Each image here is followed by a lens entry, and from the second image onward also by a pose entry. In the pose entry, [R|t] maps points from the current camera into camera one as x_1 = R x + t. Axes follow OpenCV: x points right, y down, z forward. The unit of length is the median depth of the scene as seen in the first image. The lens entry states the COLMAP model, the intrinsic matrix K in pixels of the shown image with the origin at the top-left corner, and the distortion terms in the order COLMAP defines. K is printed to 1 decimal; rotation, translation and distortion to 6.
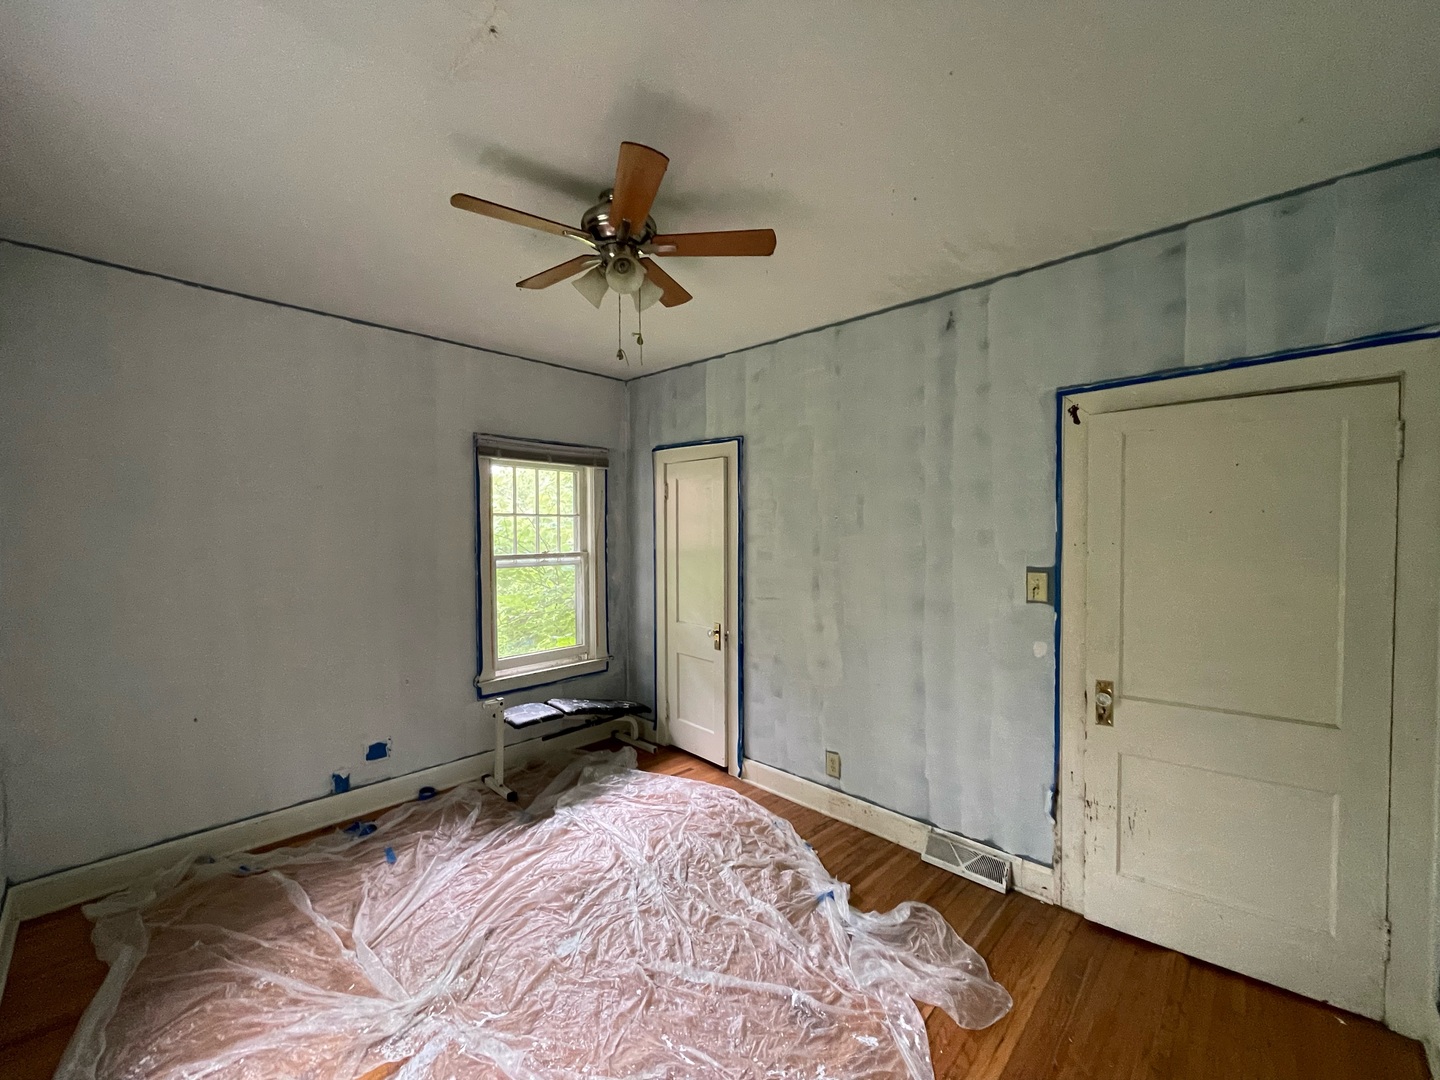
lens RADIAL K [[584.1, 0, 718.2], [0, 584.1, 536.2], [0, 0, 1]] dist [-0.004005, 0.000011]
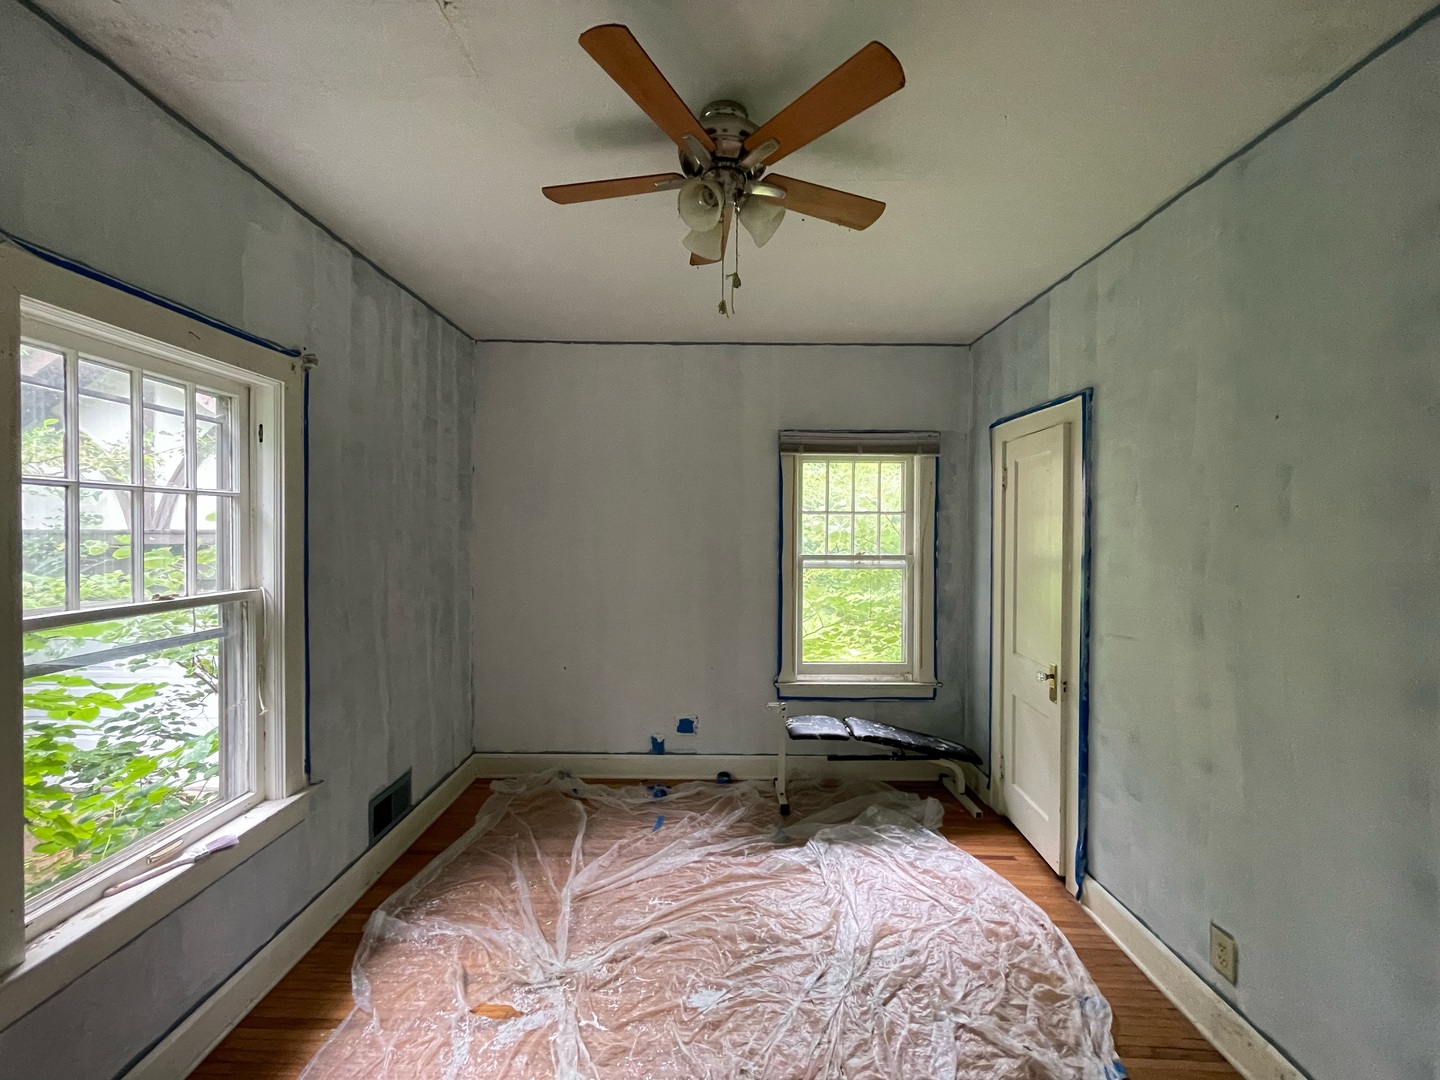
lens RADIAL K [[584.1, 0, 718.1], [0, 584.1, 536.2], [0, 0, 1]] dist [-0.004005, 0.000011]
pose [[0.692987, 0.013201, -0.720829, 0.246691], [-0.017480, 0.999846, 0.001506, 0.003801], [0.720738, 0.011557, 0.693111, 0.258703]]
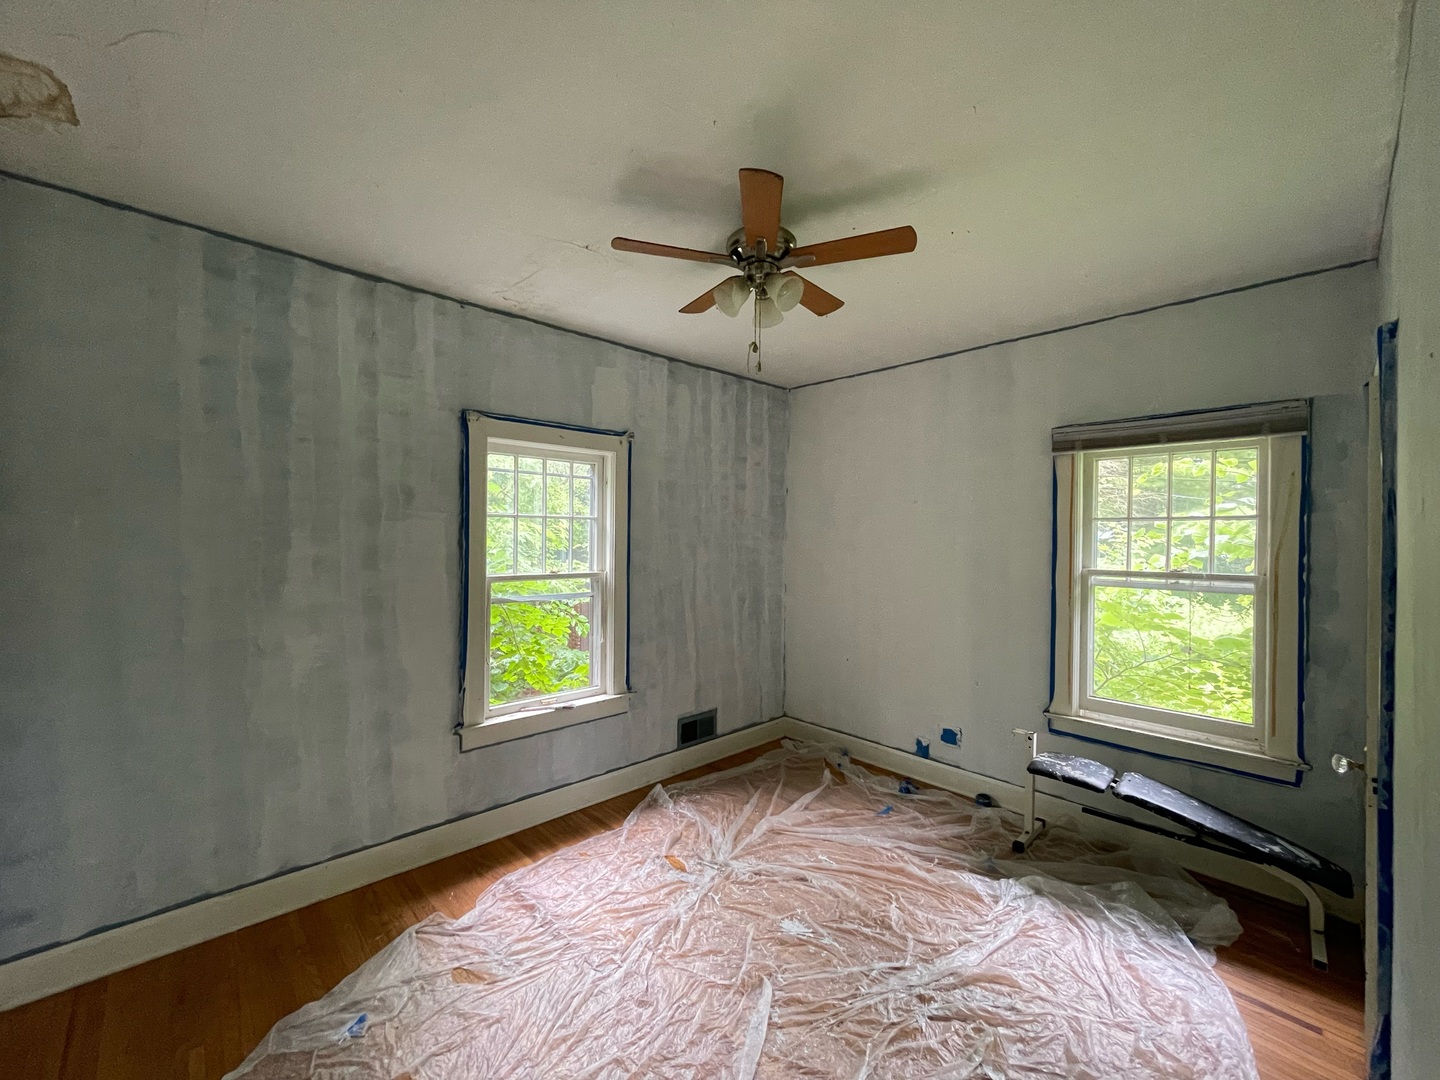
lens RADIAL K [[584.1, 0, 715.1], [0, 584.1, 534.8], [0, 0, 1]] dist [-0.004005, 0.000011]
pose [[-0.049878, -0.001443, -0.998754, 0.525898], [-0.024021, 0.999711, -0.000245, -0.003232], [0.998466, 0.023979, -0.049898, 0.580768]]
